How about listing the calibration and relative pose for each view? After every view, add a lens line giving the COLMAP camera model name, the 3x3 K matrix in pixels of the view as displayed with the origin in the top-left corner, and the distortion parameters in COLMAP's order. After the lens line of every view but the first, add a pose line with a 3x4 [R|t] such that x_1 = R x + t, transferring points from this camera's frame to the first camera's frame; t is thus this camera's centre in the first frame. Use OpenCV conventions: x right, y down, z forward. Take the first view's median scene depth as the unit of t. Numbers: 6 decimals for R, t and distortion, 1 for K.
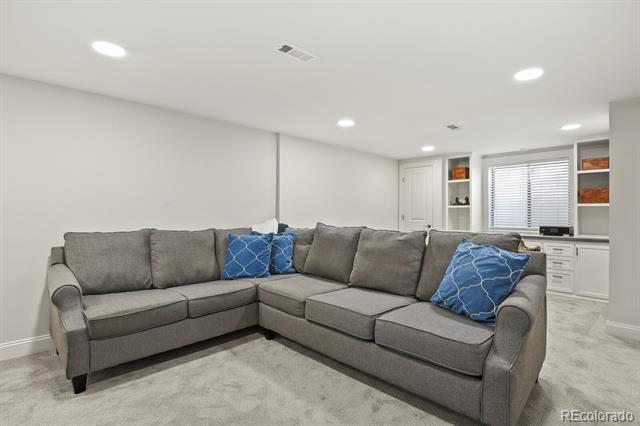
lens RADIAL K [[309.4, 0, 323.4], [0, 309.4, 212.5], [0, 0, 1]] dist [0.001955, -0.007651]
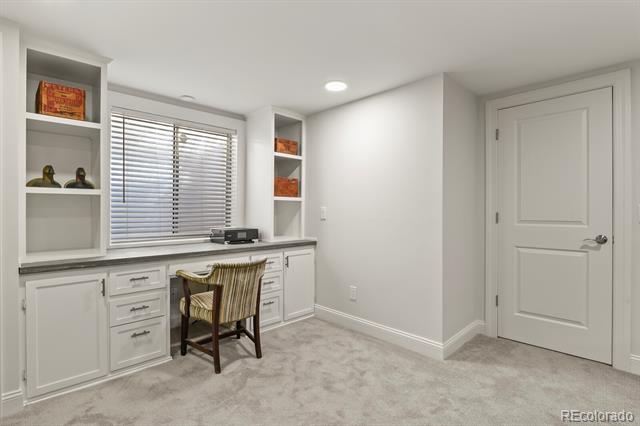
lens RADIAL K [[309.4, 0, 323.4], [0, 309.4, 212.5], [0, 0, 1]] dist [0.001955, -0.007651]
pose [[0.002198, -0.000843, 0.999997, 0.086521], [0.003416, 0.999994, 0.000835, 0.009623], [-0.999992, 0.003414, 0.002201, 0.887581]]
